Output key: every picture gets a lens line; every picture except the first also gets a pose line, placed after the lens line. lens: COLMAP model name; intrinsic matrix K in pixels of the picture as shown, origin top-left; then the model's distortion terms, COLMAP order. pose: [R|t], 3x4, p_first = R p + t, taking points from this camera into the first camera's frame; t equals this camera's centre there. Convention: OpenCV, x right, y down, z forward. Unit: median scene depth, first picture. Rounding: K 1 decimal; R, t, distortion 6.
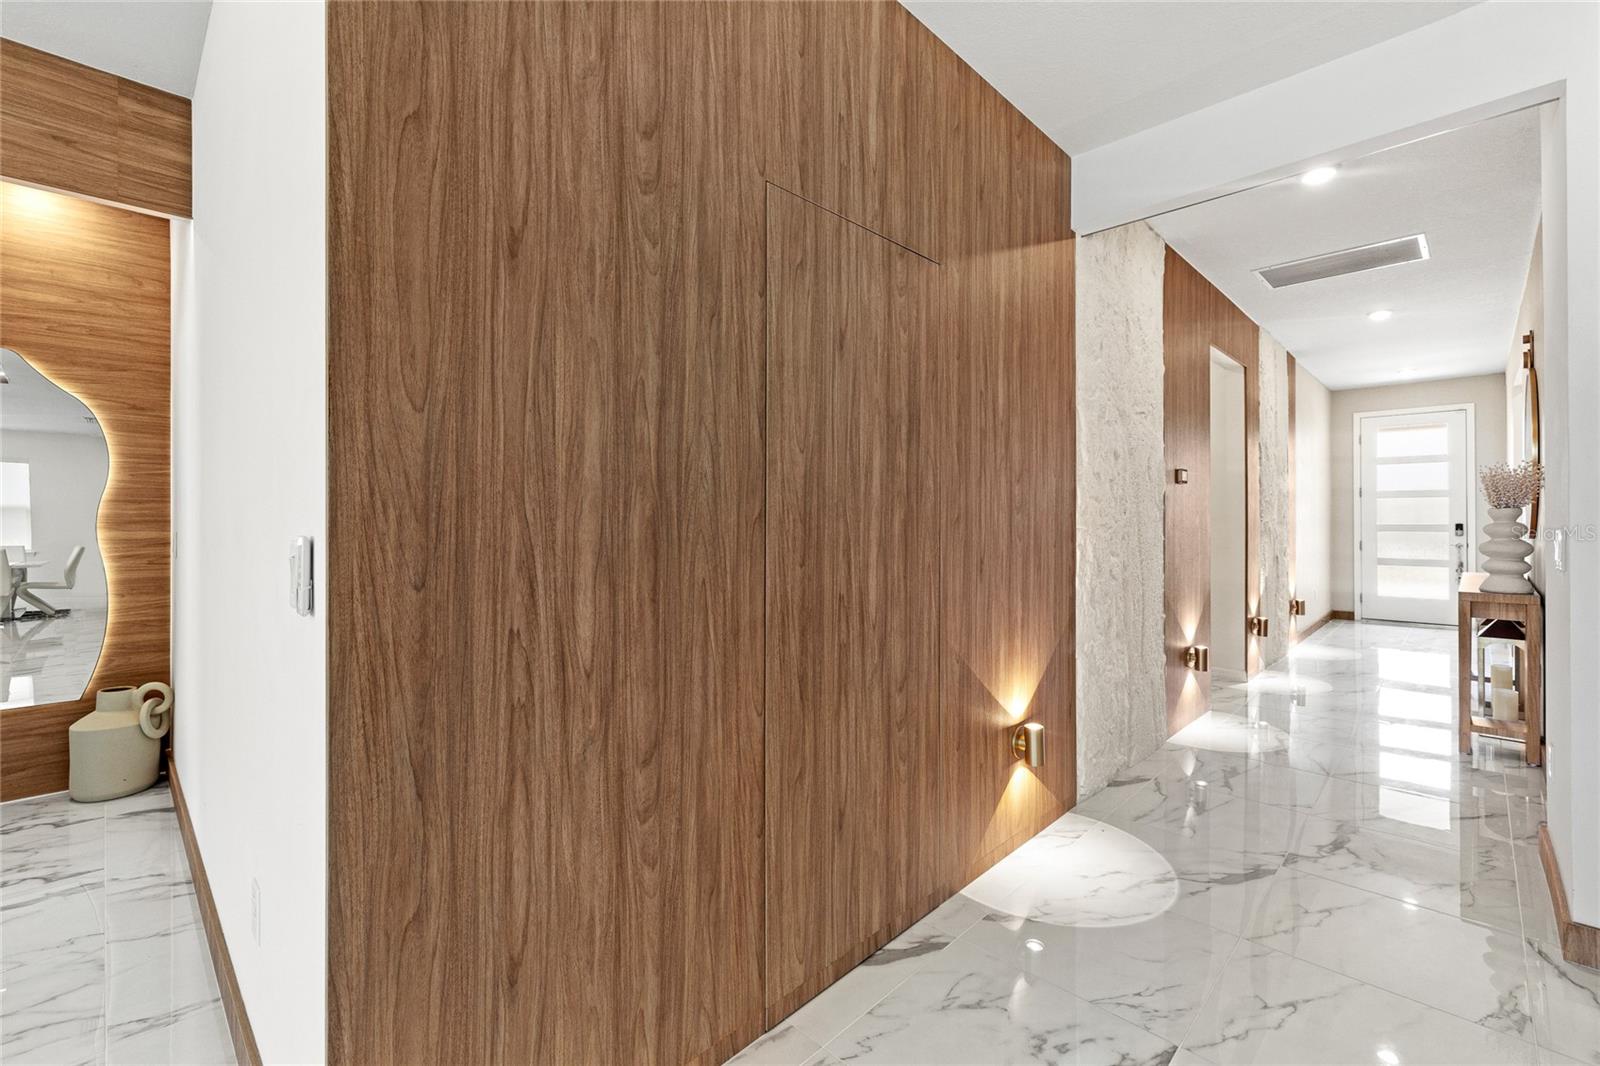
lens RADIAL K [[688.2, 0, 796.2], [0, 688.2, 524.7], [0, 0, 1]] dist [-0.000044, 0.000169]
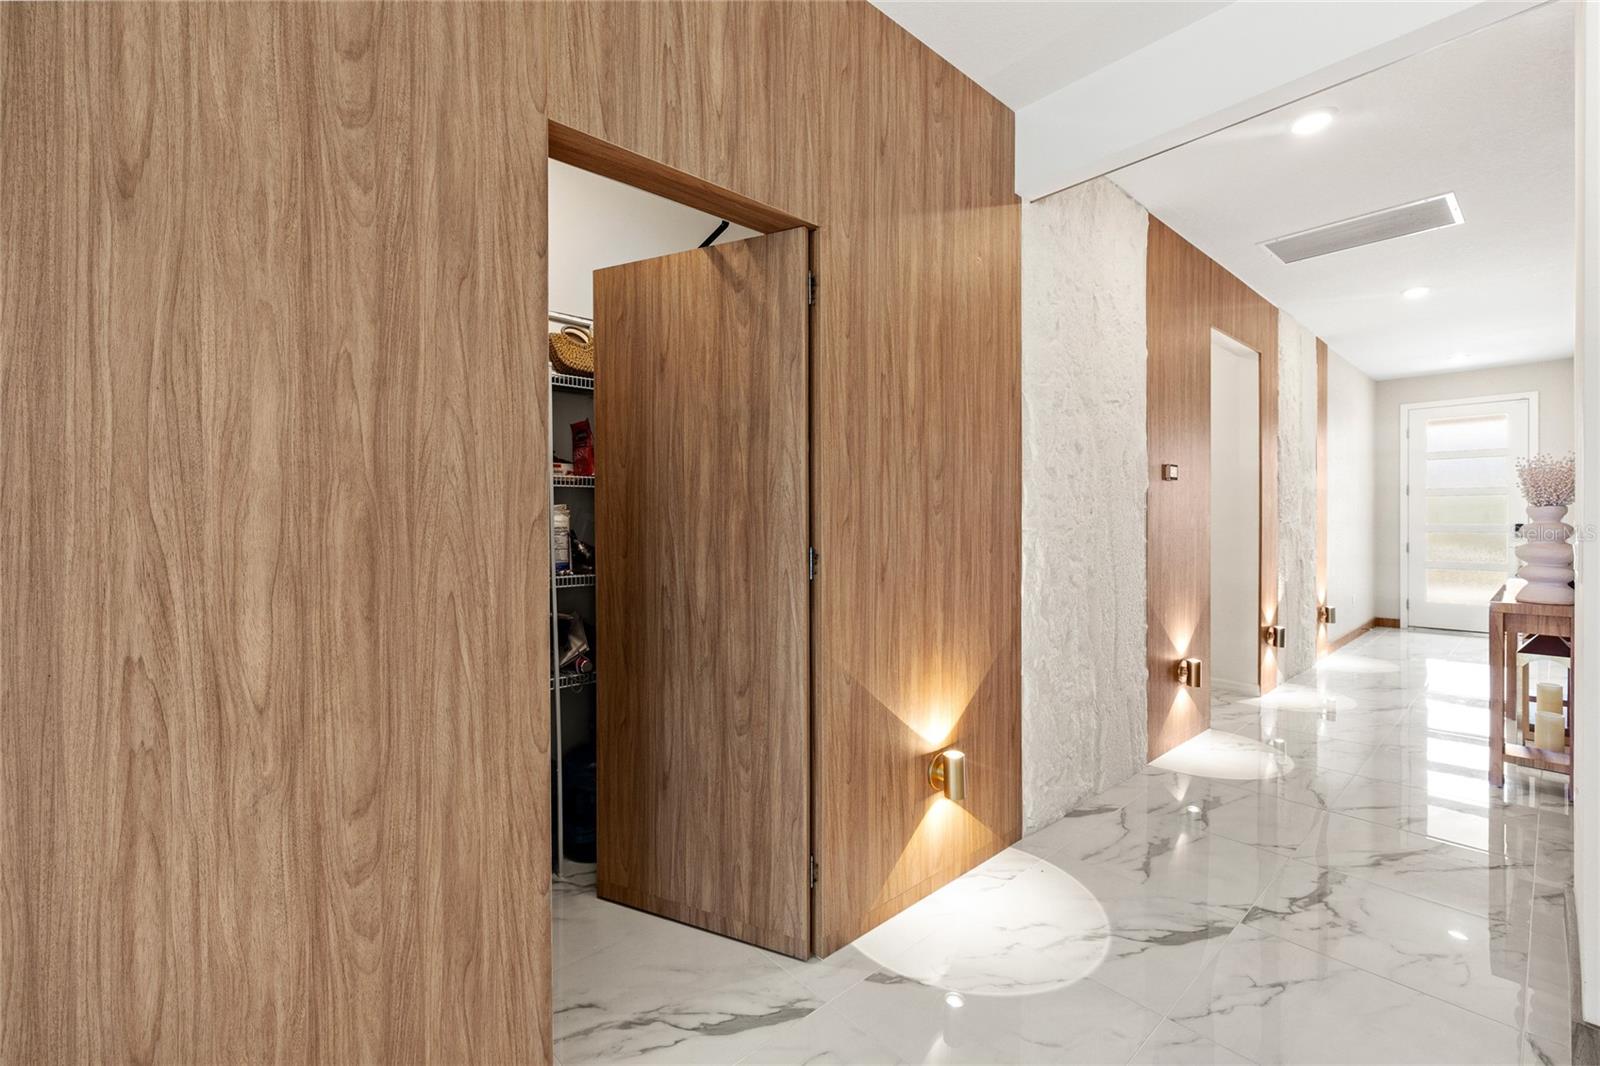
lens RADIAL K [[676.4, 0, 800.0], [0, 676.4, 533.0], [0, 0, 1]] dist [-0.000117, 0.000086]
pose [[0.997861, -0.001326, -0.065360, 0.331332], [0.001999, 0.999946, 0.010221, -0.001341], [0.065343, -0.010330, 0.997809, 0.197557]]
